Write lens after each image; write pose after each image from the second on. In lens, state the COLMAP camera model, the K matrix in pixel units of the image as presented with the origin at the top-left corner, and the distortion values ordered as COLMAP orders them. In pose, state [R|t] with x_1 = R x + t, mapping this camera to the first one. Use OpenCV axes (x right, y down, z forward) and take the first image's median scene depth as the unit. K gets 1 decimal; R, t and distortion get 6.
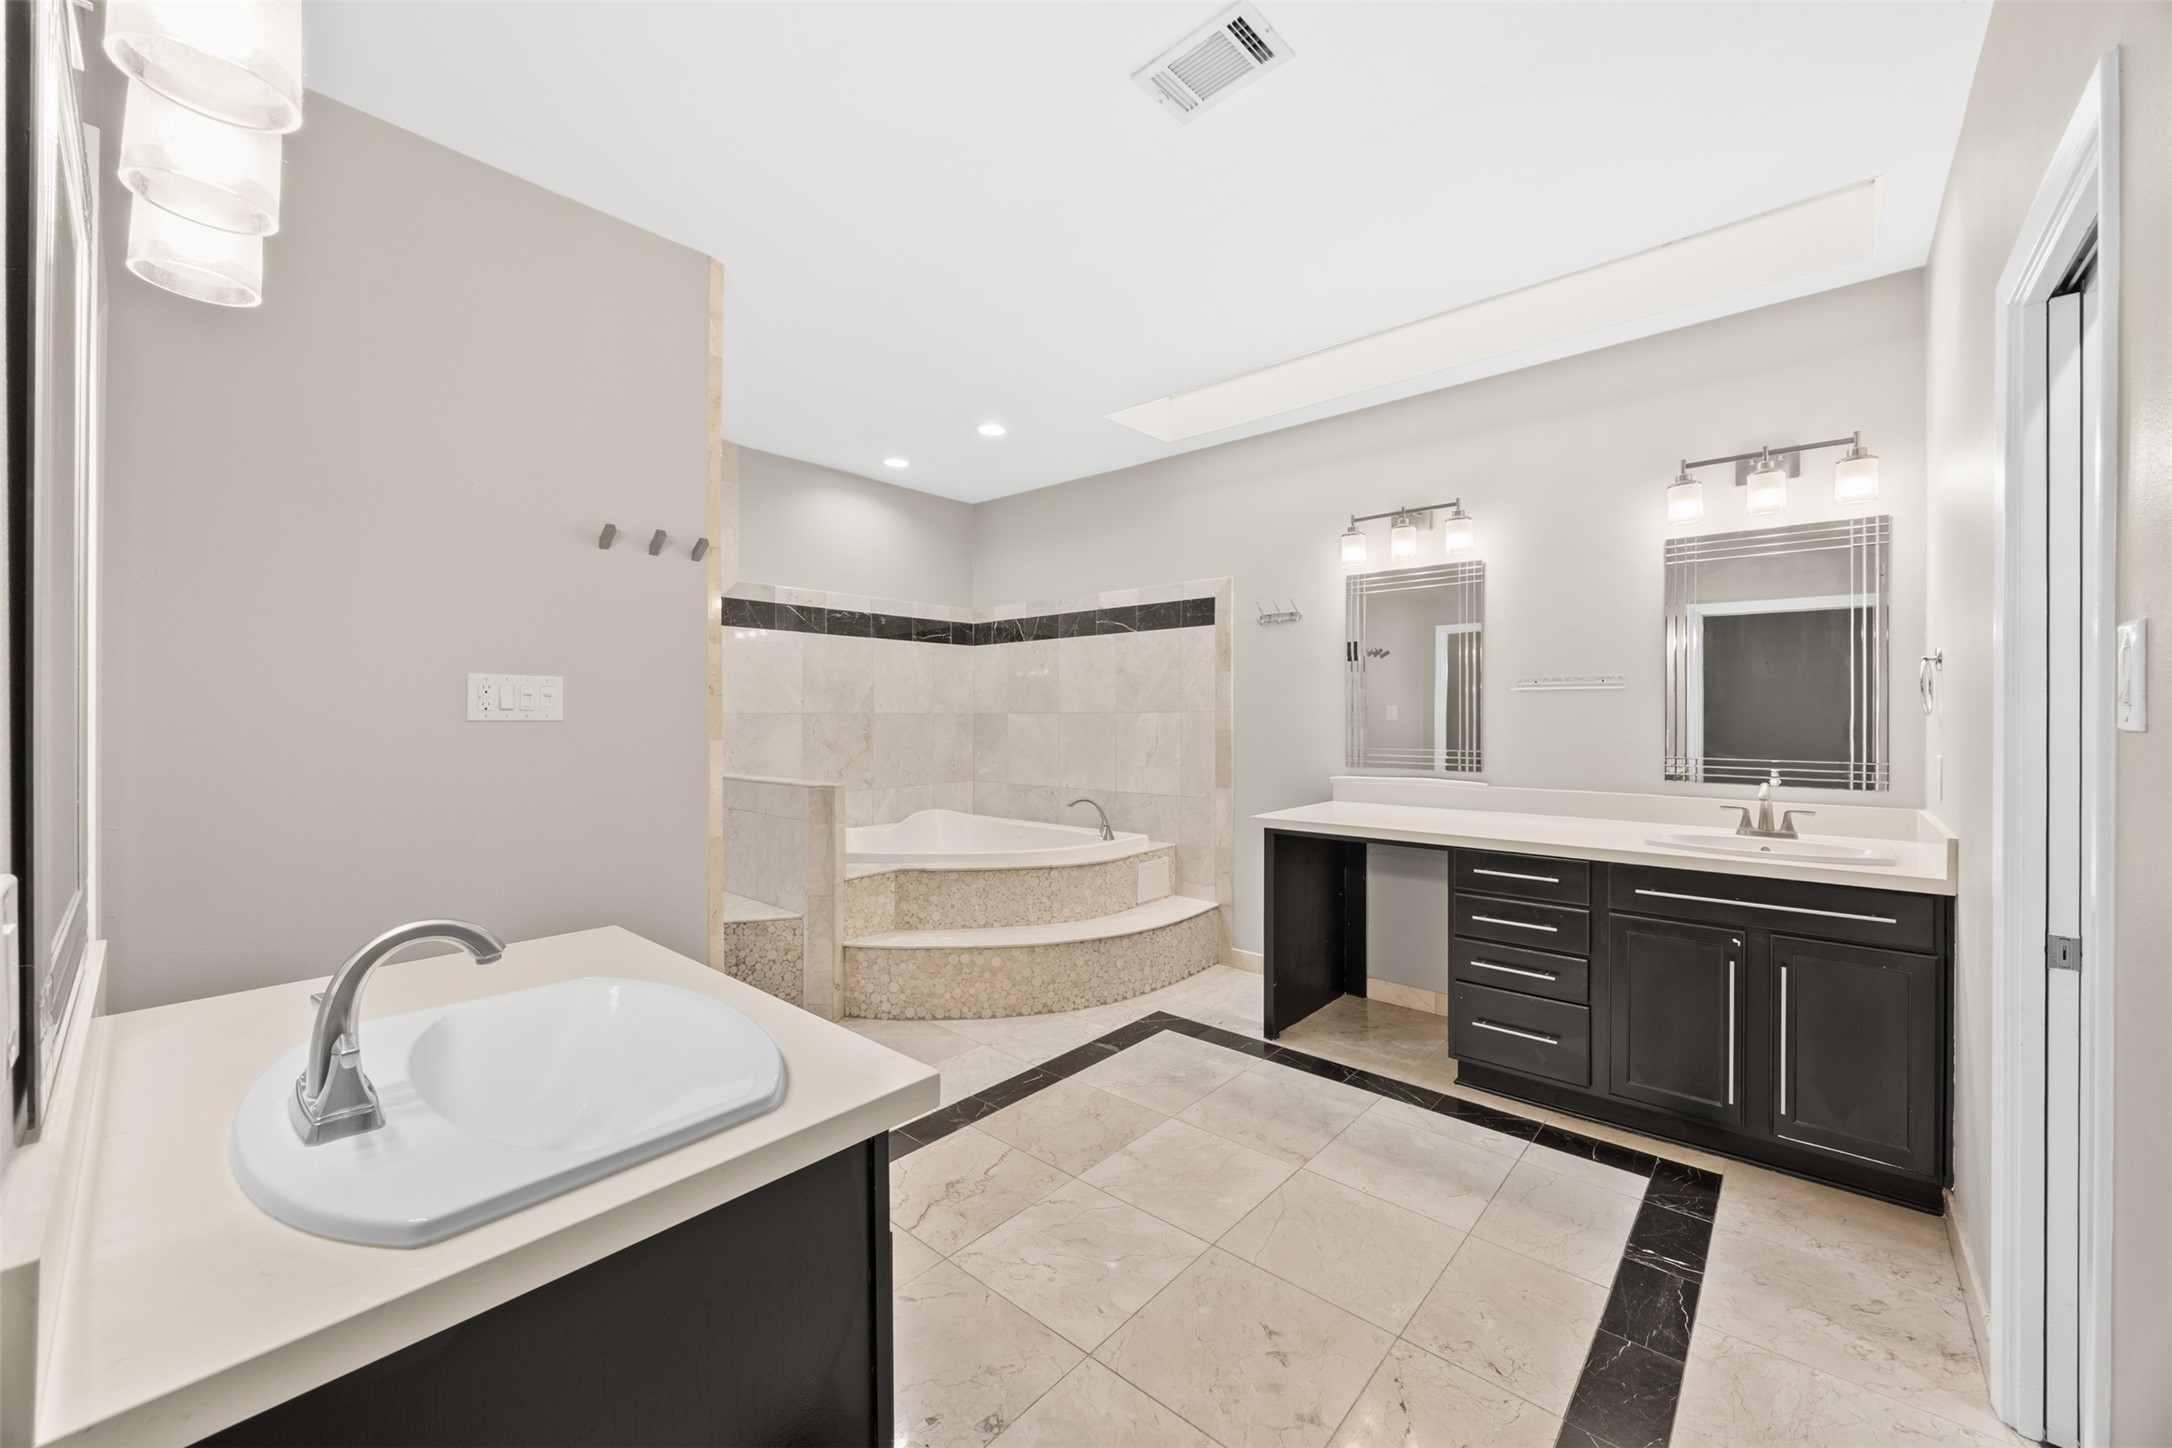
lens RADIAL K [[826.5, 0, 1088.4], [0, 826.5, 716.1], [0, 0, 1]] dist [-0.000346, -0.000262]
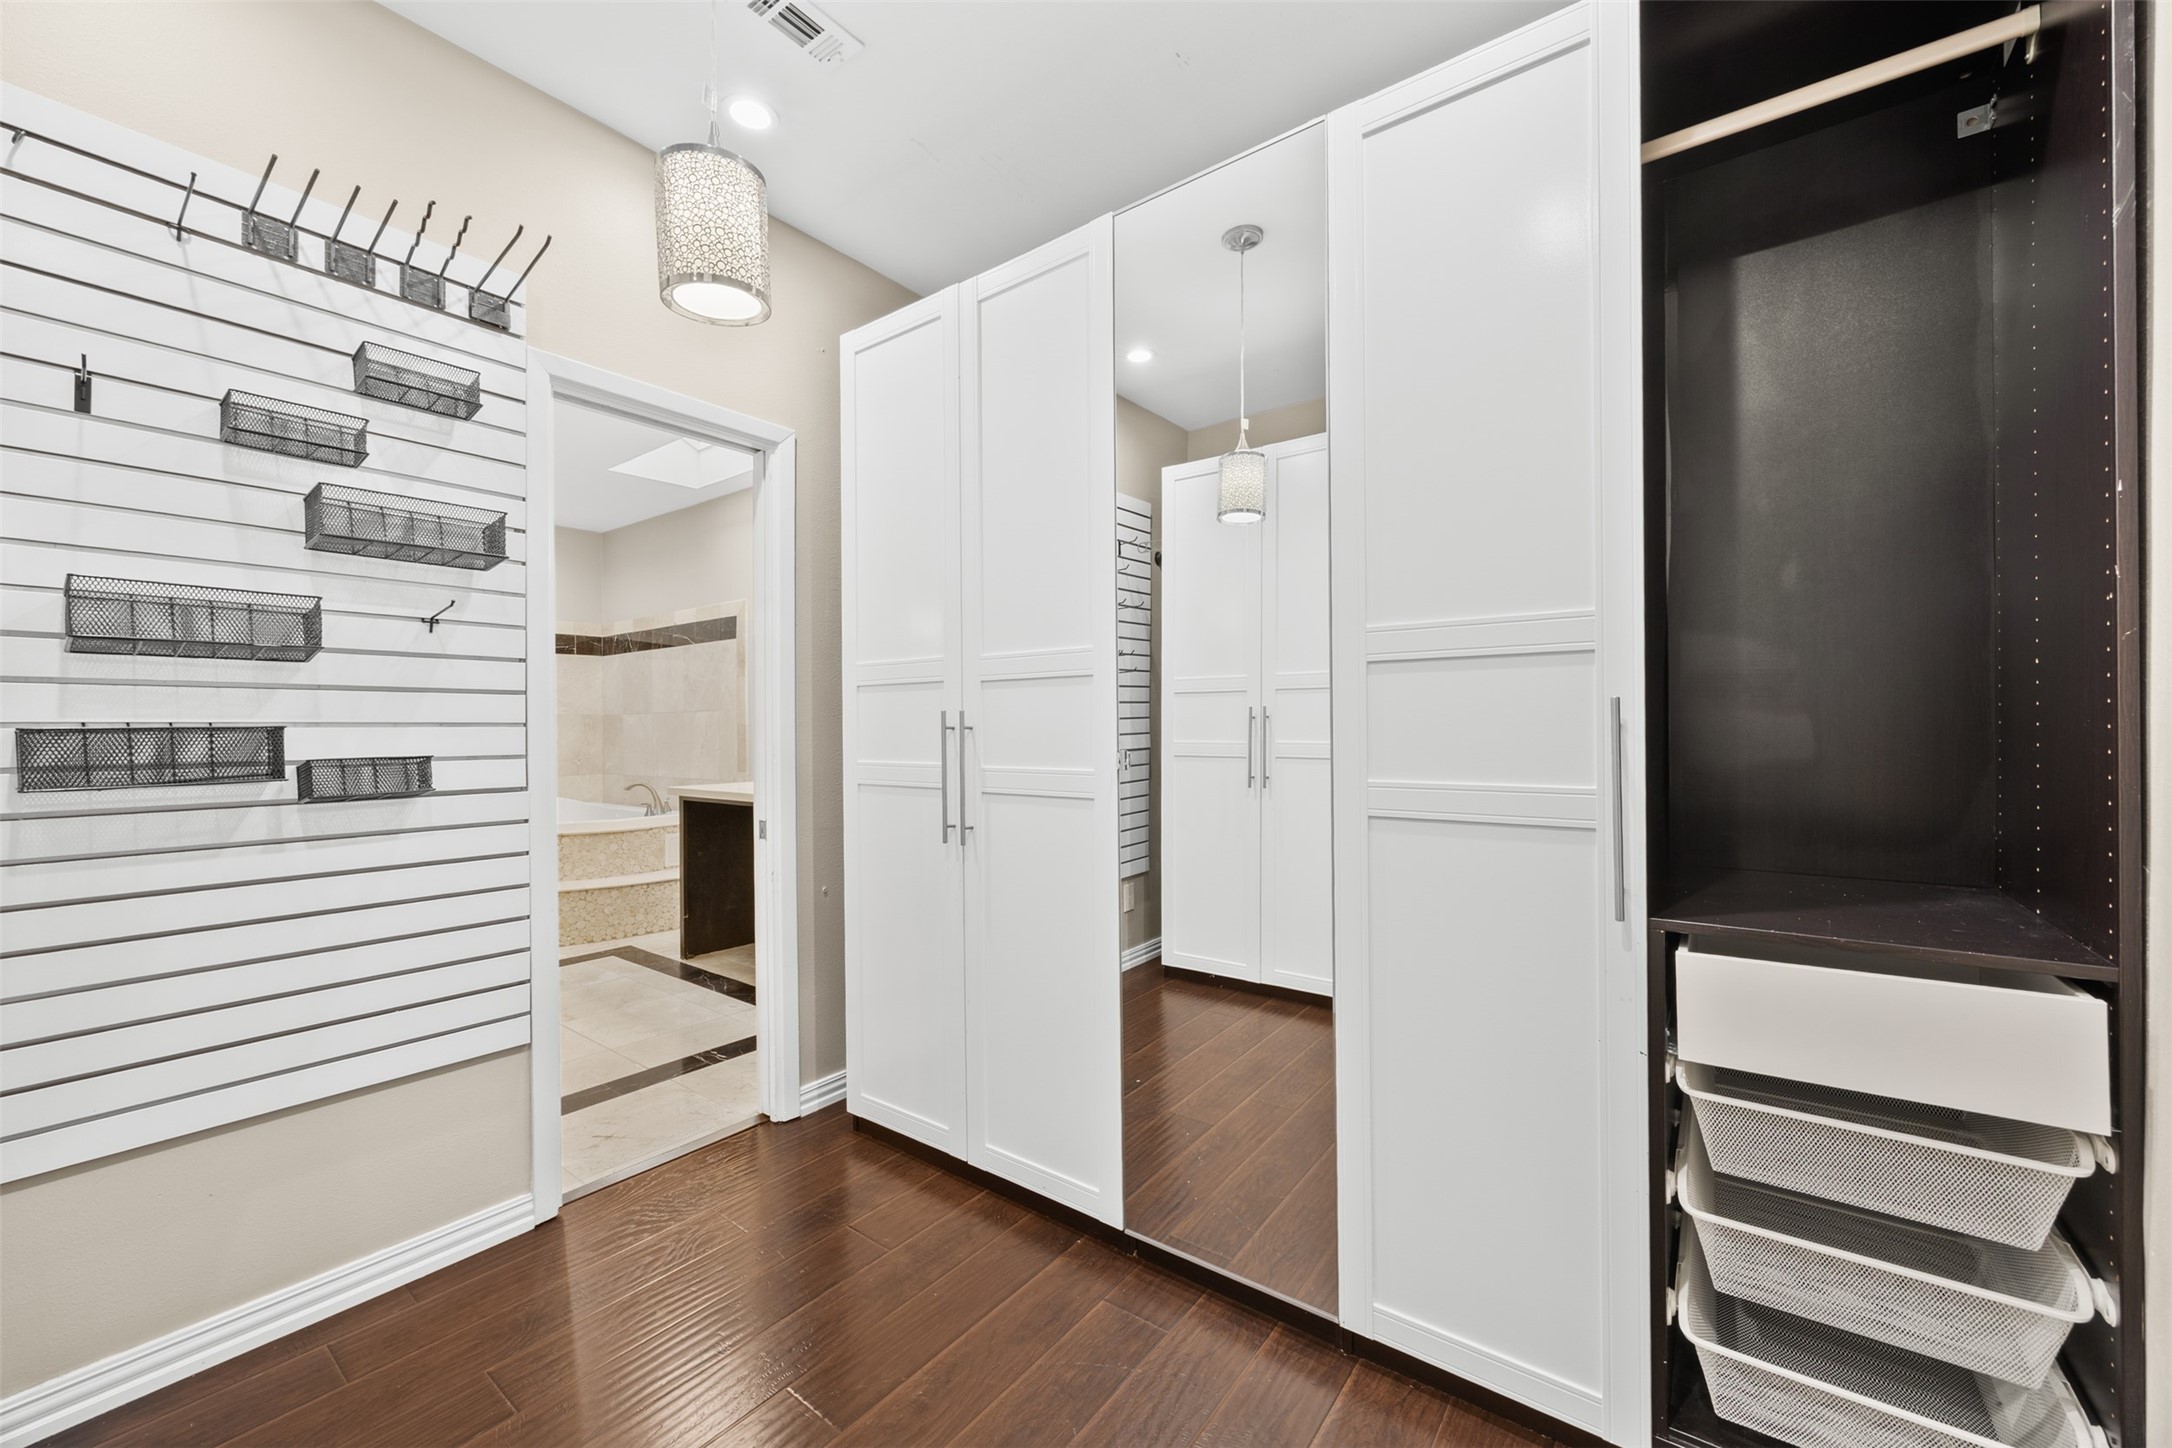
lens RADIAL K [[826.5, 0, 1088.8], [0, 826.5, 734.6], [0, 0, 1]] dist [-0.000346, -0.000262]
pose [[0.996617, -0.001871, 0.082161, 0.566517], [0.001847, 0.999998, 0.000377, 0.031386], [-0.082162, -0.000224, 0.996619, -0.255809]]
